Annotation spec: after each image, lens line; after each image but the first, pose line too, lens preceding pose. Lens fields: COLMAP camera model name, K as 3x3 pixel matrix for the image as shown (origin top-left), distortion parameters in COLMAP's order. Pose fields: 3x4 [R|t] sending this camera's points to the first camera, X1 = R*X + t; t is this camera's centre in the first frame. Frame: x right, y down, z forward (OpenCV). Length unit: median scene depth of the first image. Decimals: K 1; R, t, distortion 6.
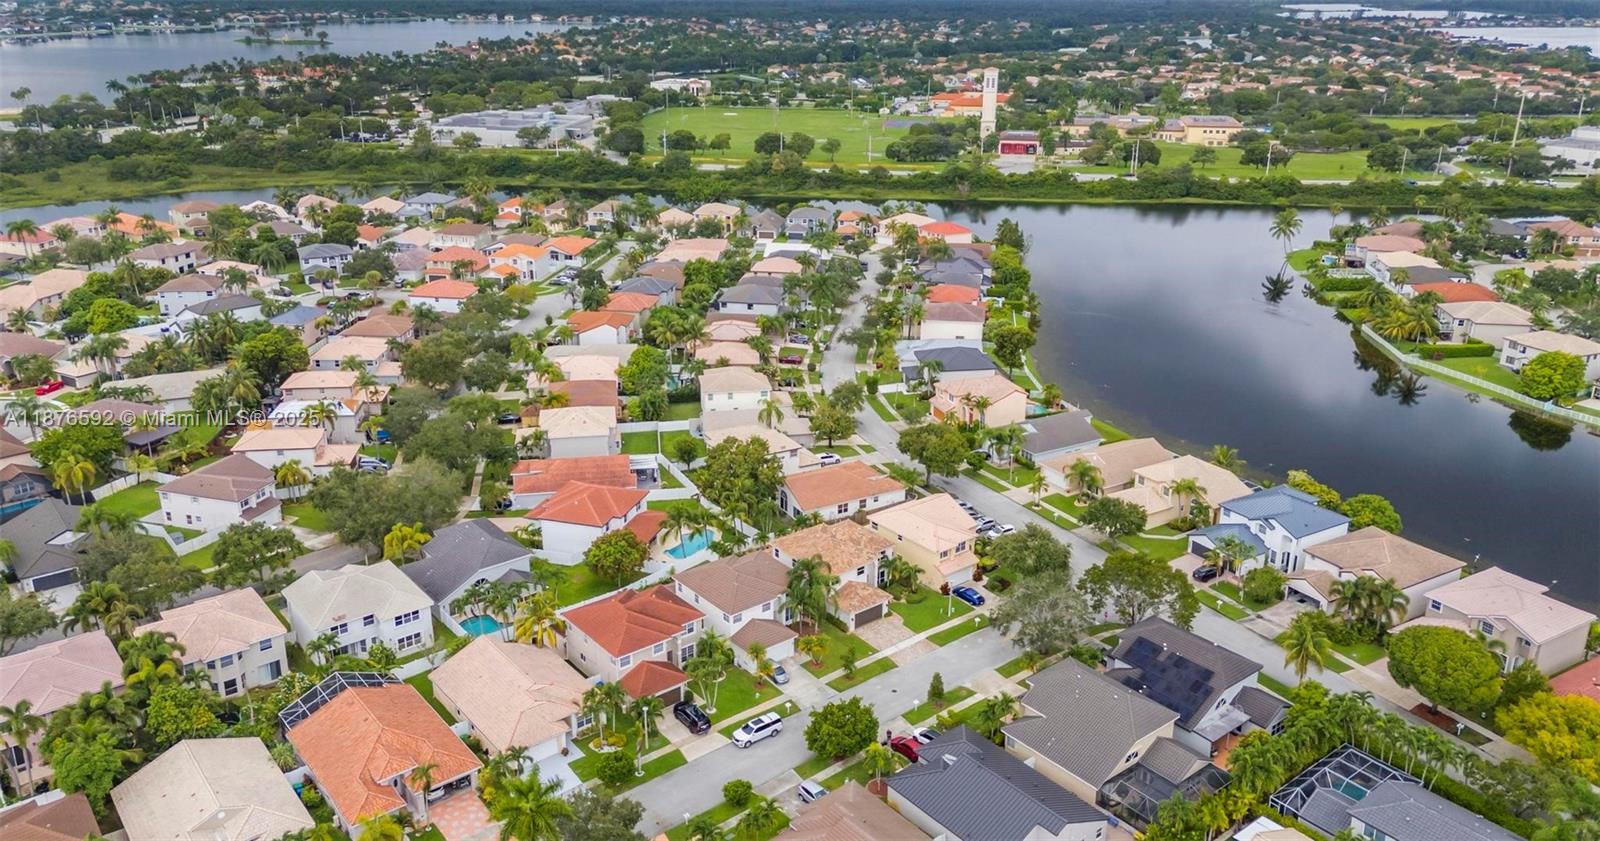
lens RADIAL K [[1187.6, 0, 798.6], [0, 1187.6, 379.7], [0, 0, 1]] dist [0.067188, -0.004762]
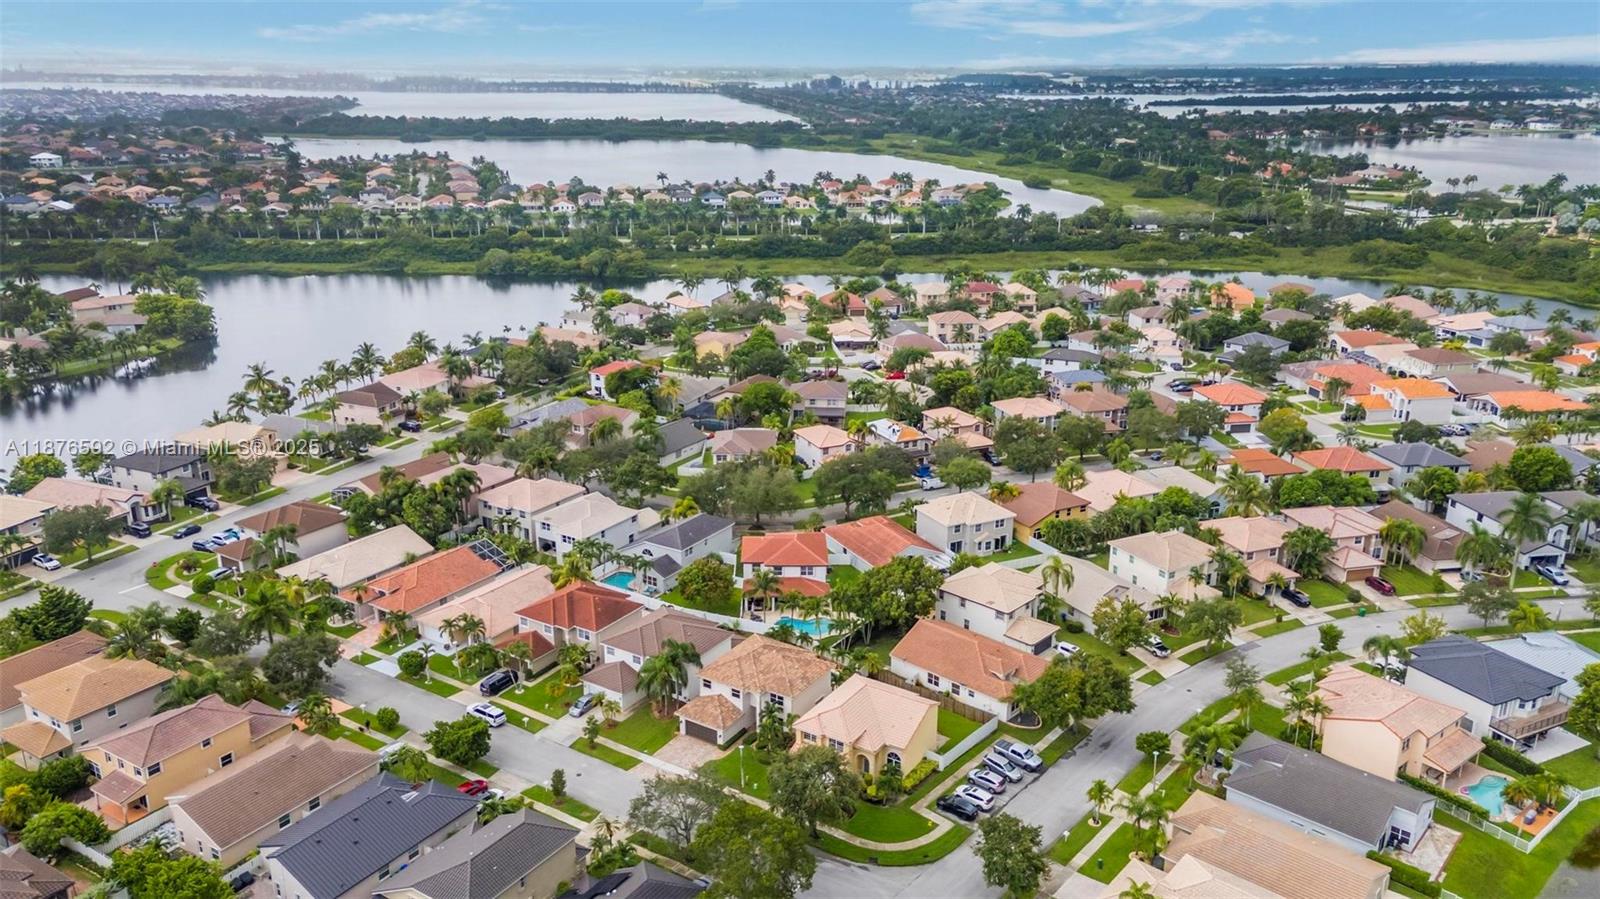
lens RADIAL K [[1186.8, 0, 807.2], [0, 1186.8, 485.6], [0, 0, 1]] dist [0.072416, 0.003762]
pose [[0.315652, 0.310225, -0.896730, 0.537061], [-0.303952, 0.928305, 0.214156, -0.127905], [0.898875, 0.204964, 0.387315, 0.422833]]
